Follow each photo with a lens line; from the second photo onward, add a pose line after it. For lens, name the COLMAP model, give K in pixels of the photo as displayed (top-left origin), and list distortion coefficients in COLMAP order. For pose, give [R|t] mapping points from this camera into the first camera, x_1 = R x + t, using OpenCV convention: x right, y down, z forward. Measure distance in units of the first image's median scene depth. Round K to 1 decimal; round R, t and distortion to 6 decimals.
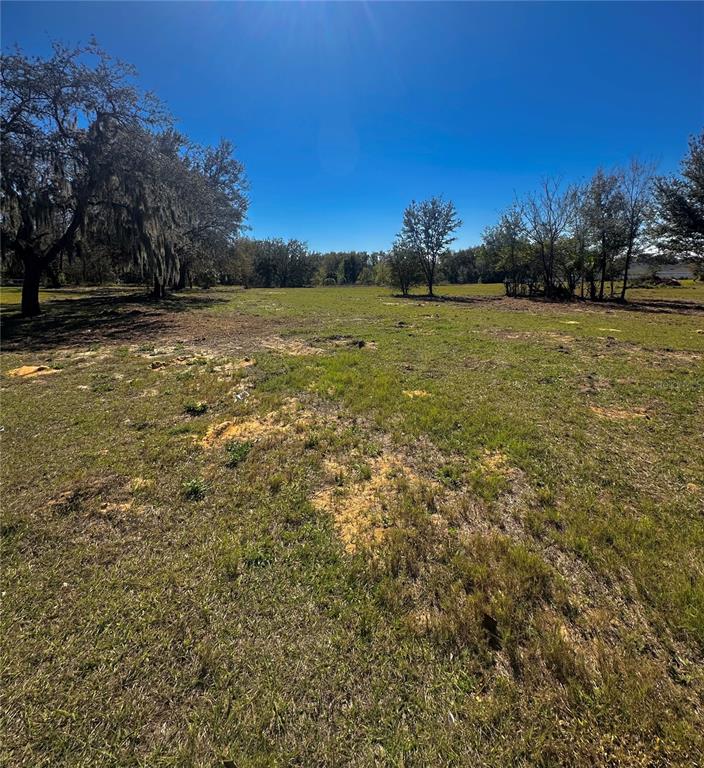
lens RADIAL K [[405.6, 0, 371.8], [0, 405.6, 331.1], [0, 0, 1]] dist [-0.001742, -0.000153]
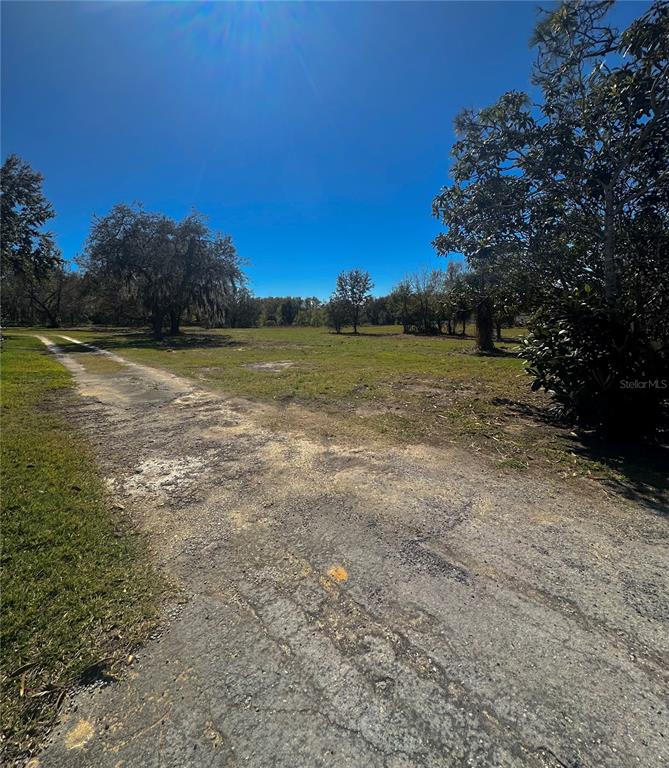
lens RADIAL K [[435.8, 0, 336.3], [0, 435.8, 382.5], [0, 0, 1]] dist [0.004713, 0.000201]
pose [[0.995435, -0.010686, 0.094839, -0.075877], [0.009257, 0.999837, 0.015494, 0.066875], [-0.094989, -0.014545, 0.995372, -0.569991]]
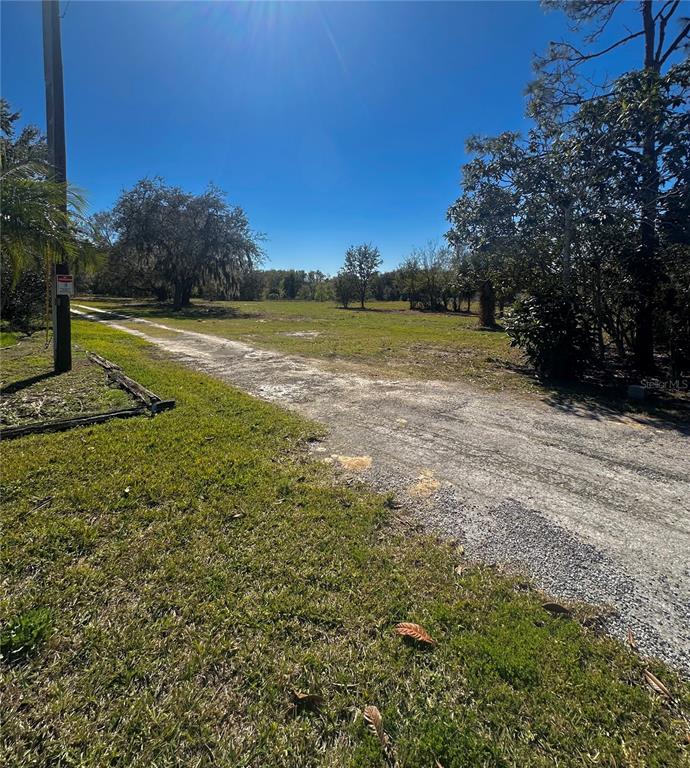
lens RADIAL K [[457.3, 0, 344.4], [0, 457.3, 382.4], [0, 0, 1]] dist [-0.005360, -0.000925]
pose [[0.993162, 0.001531, 0.116735, -0.116392], [-0.008891, 0.998002, 0.062548, 0.079624], [-0.116406, -0.063158, 0.991192, -0.675338]]
